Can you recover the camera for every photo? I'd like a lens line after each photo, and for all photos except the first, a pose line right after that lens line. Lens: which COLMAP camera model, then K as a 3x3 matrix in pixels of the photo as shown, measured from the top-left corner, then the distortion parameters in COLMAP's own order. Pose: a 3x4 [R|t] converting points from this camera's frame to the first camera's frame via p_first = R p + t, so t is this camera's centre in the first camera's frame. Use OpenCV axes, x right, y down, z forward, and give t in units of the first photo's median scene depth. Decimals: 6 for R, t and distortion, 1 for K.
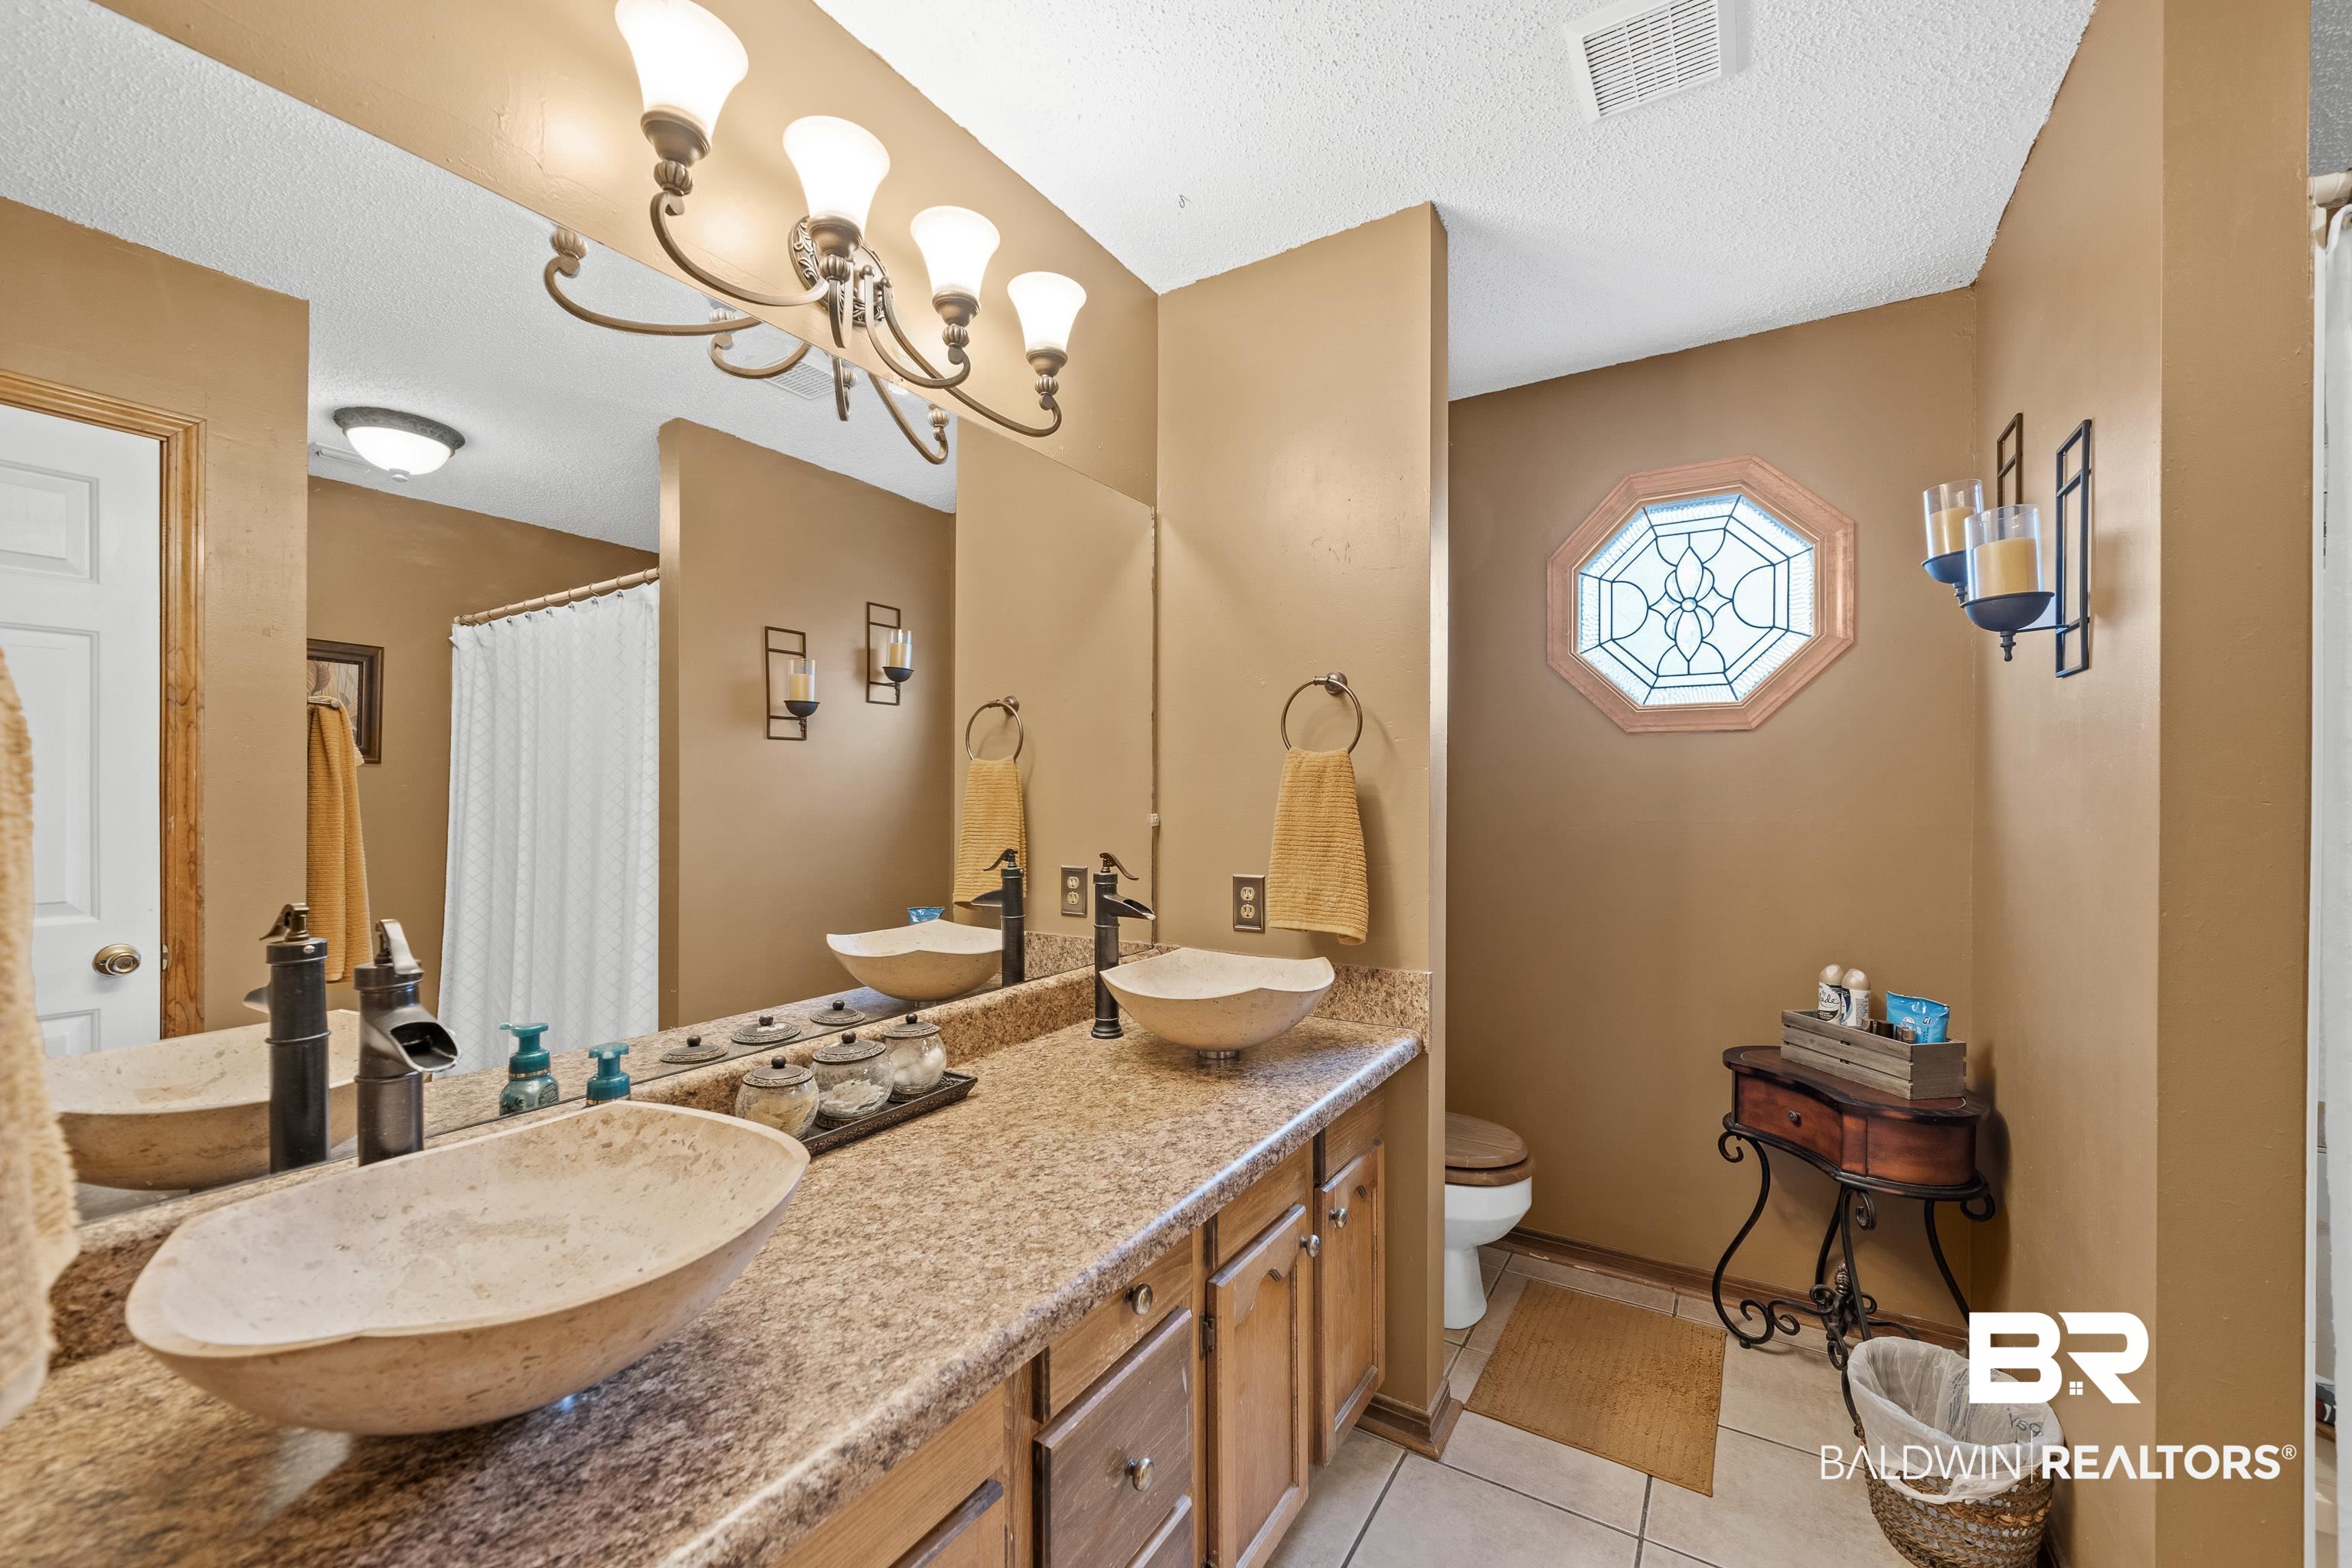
lens RADIAL K [[928.4, 0, 1172.0], [0, 928.4, 793.9], [0, 0, 1]] dist [0.000362, 0.000179]
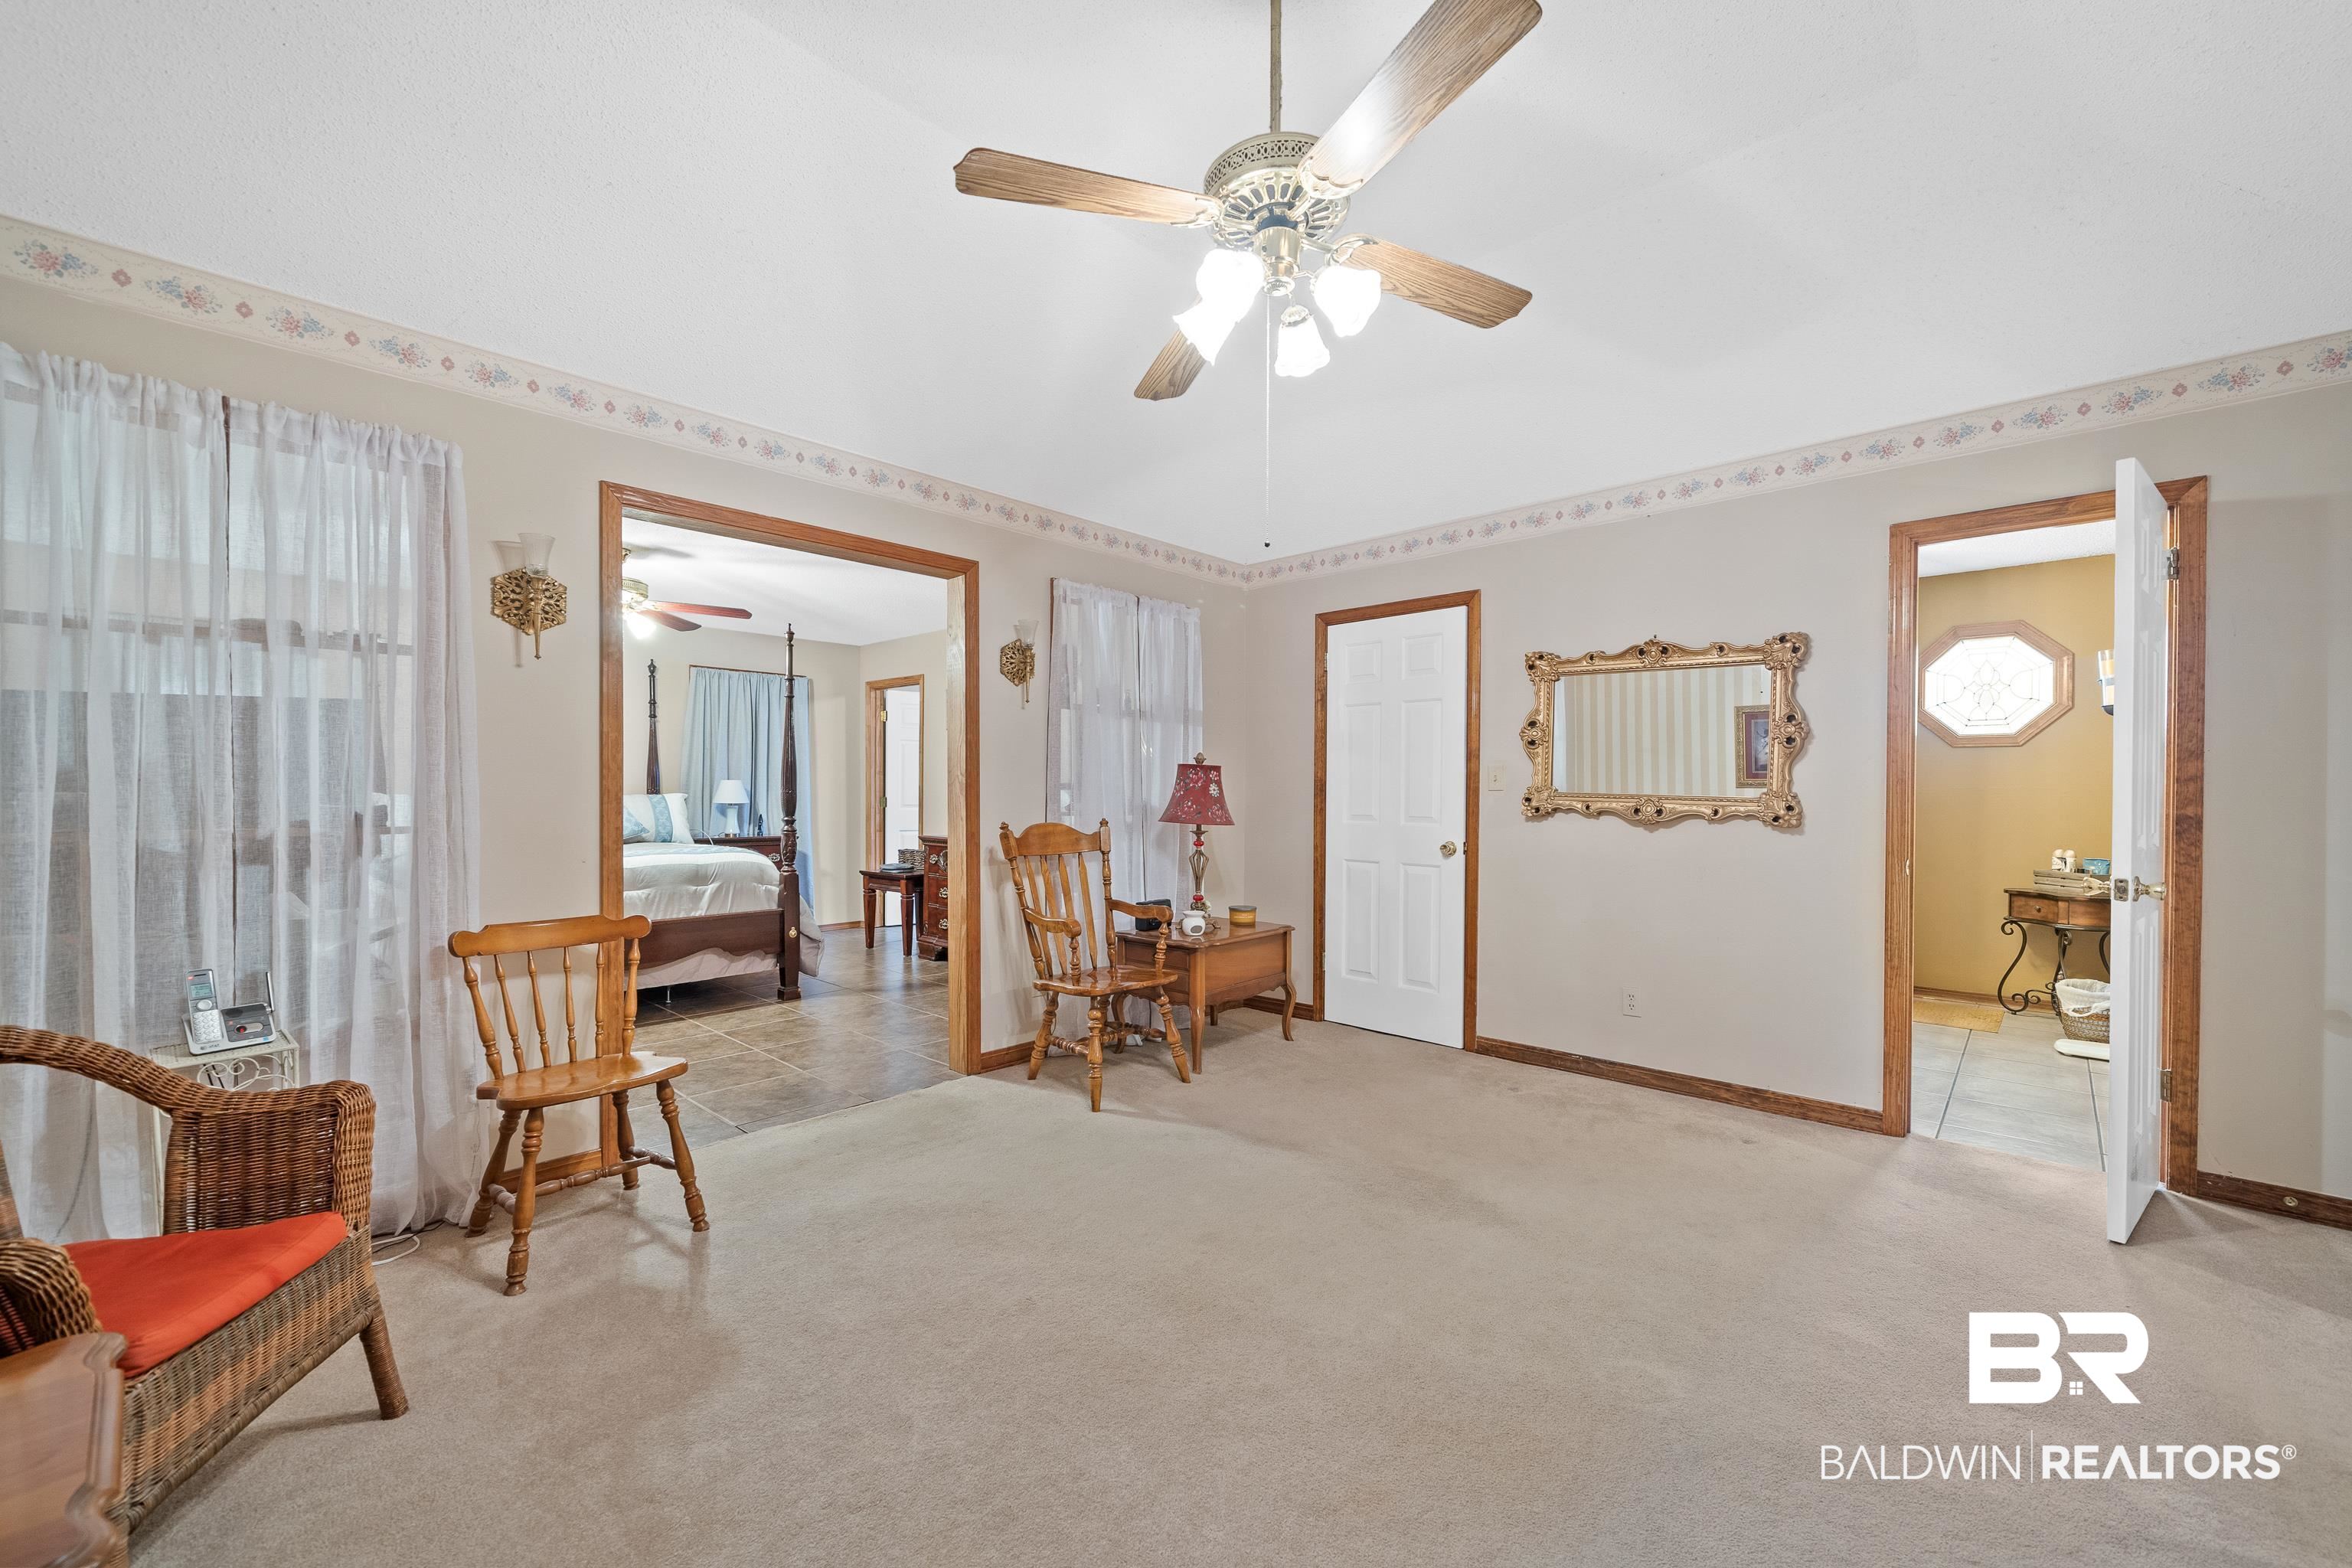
lens RADIAL K [[928.4, 0, 1177.1], [0, 928.4, 792.7], [0, 0, 1]] dist [0.000362, 0.000179]
pose [[0.982184, 0.002714, -0.187903, -0.987360], [-0.001607, 0.999980, 0.006041, 0.034588], [0.187915, -0.005632, 0.982169, -1.646294]]
